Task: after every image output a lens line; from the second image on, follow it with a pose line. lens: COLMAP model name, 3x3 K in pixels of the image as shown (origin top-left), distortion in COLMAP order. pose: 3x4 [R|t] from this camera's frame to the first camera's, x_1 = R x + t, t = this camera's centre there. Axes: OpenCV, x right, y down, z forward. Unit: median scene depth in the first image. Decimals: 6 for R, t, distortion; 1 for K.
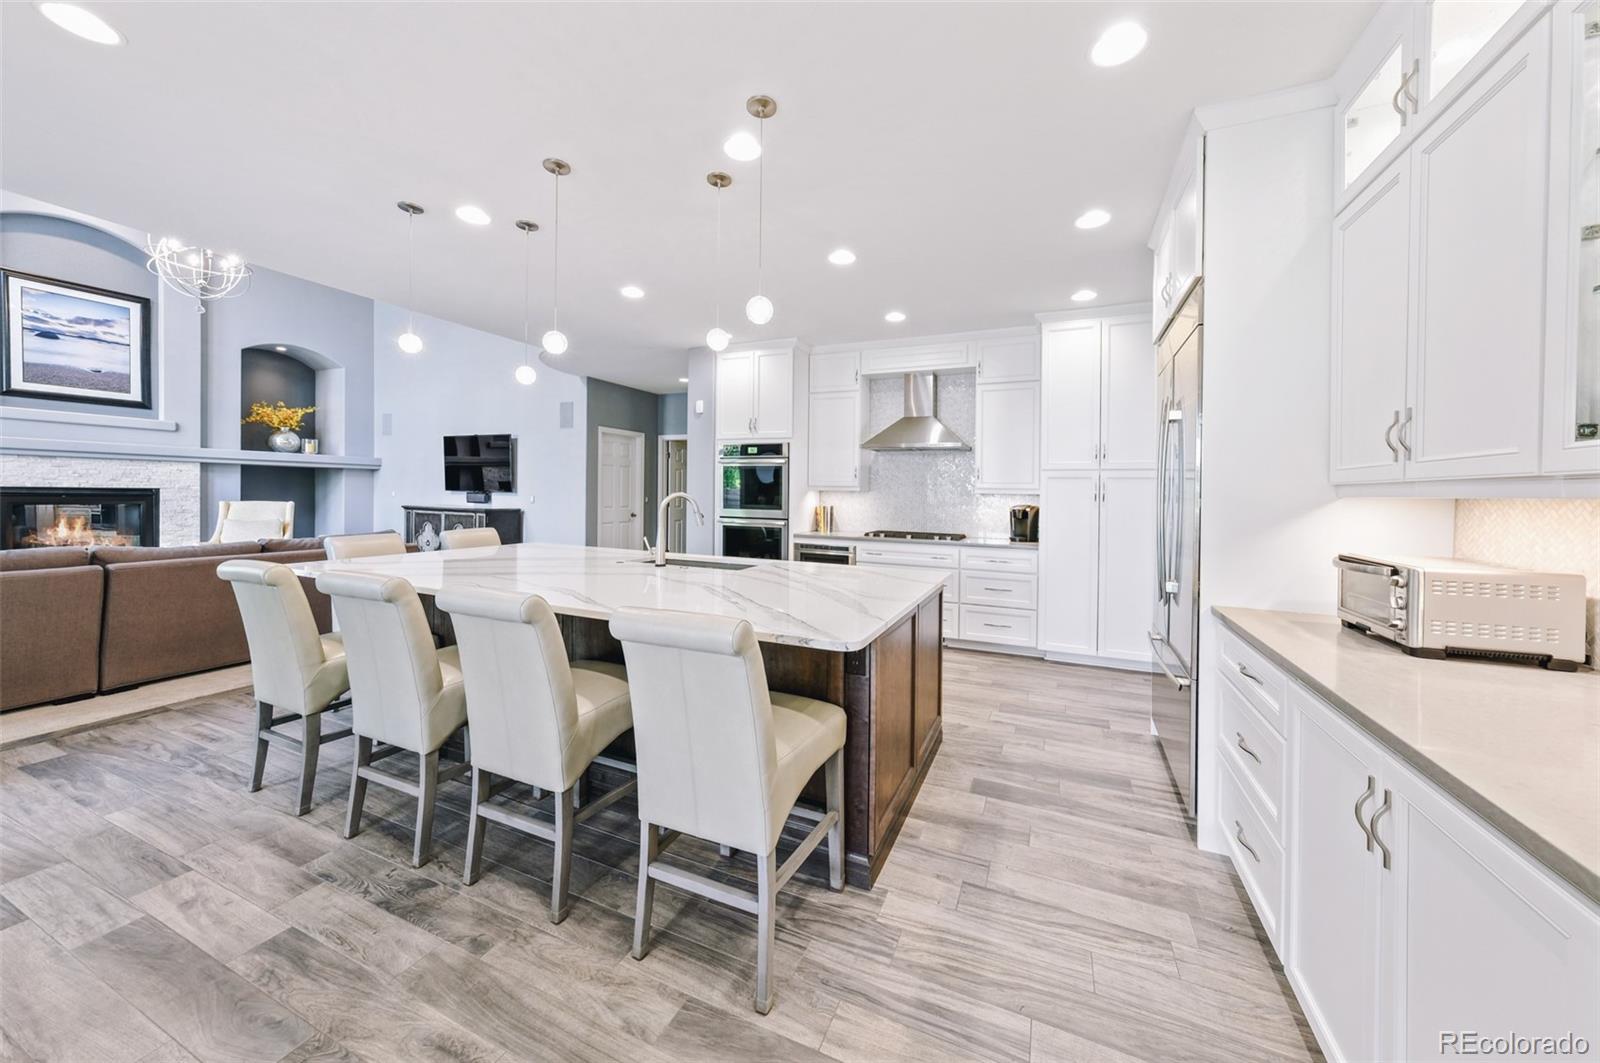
lens RADIAL K [[554.3, 0, 791.2], [0, 554.3, 503.3], [0, 0, 1]] dist [-0.001157, 0.001489]
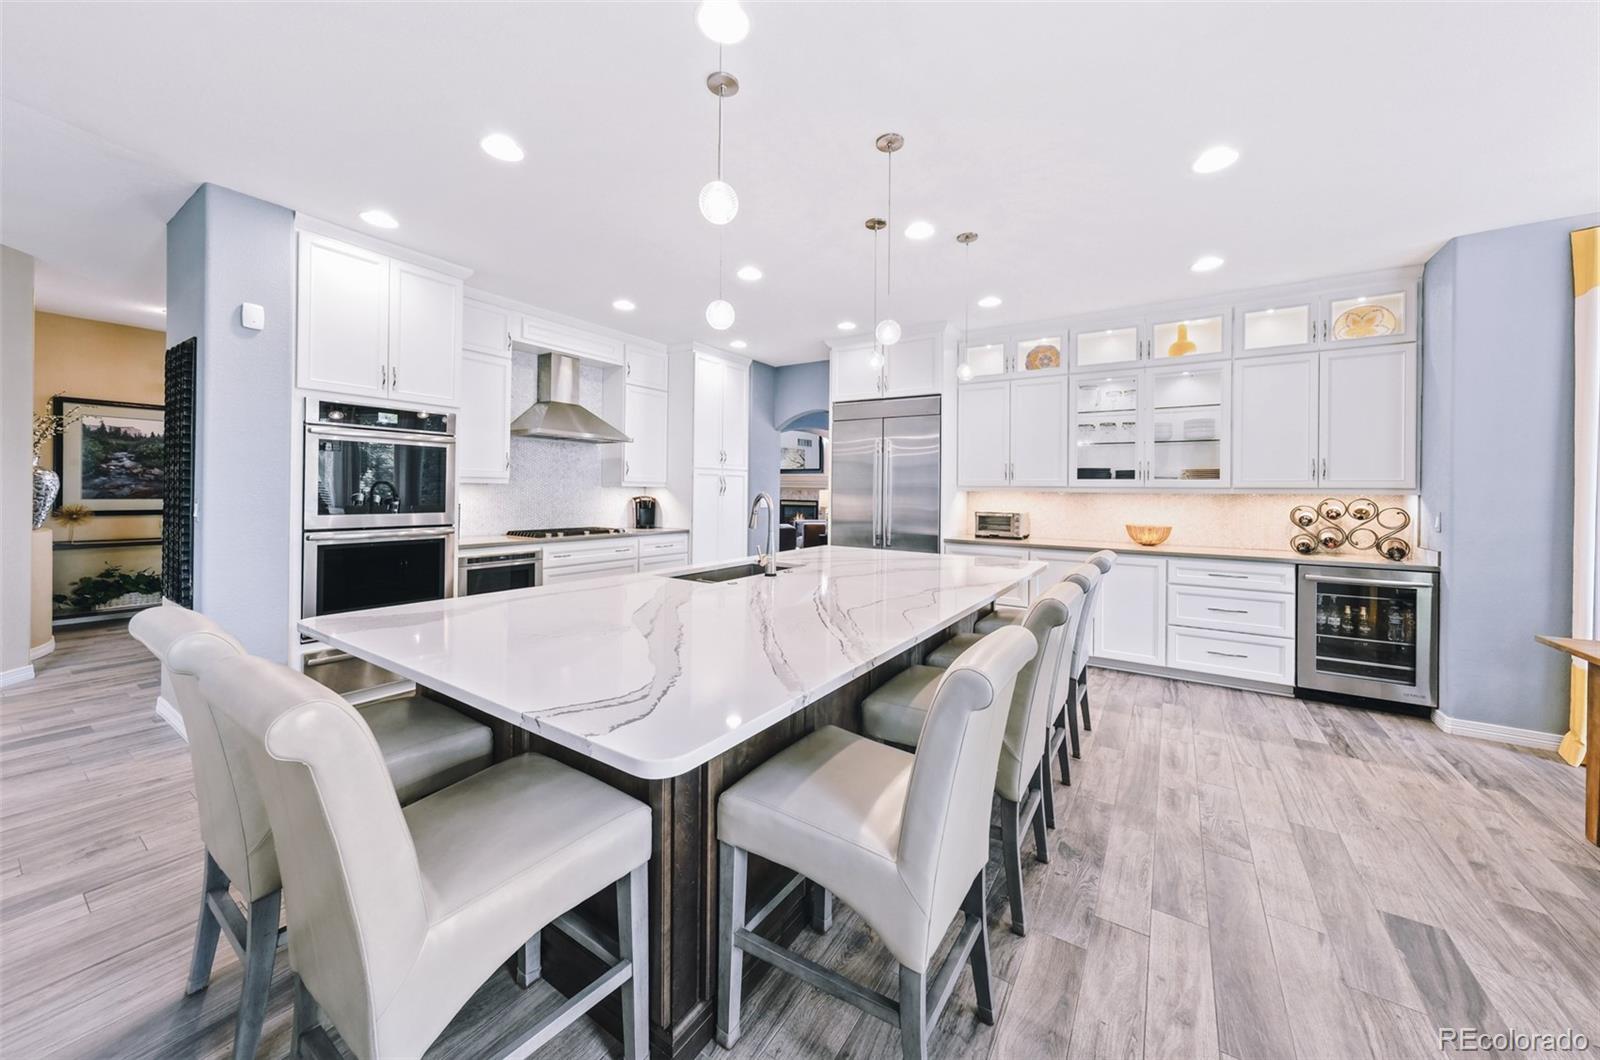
lens RADIAL K [[554.3, 0, 818.8], [0, 554.3, 491.9], [0, 0, 1]] dist [-0.001157, 0.001489]
pose [[0.163071, -0.016400, 0.986478, -0.530812], [0.010270, 0.999836, 0.014925, -0.015756], [-0.986561, 0.007697, 0.163213, 0.377151]]
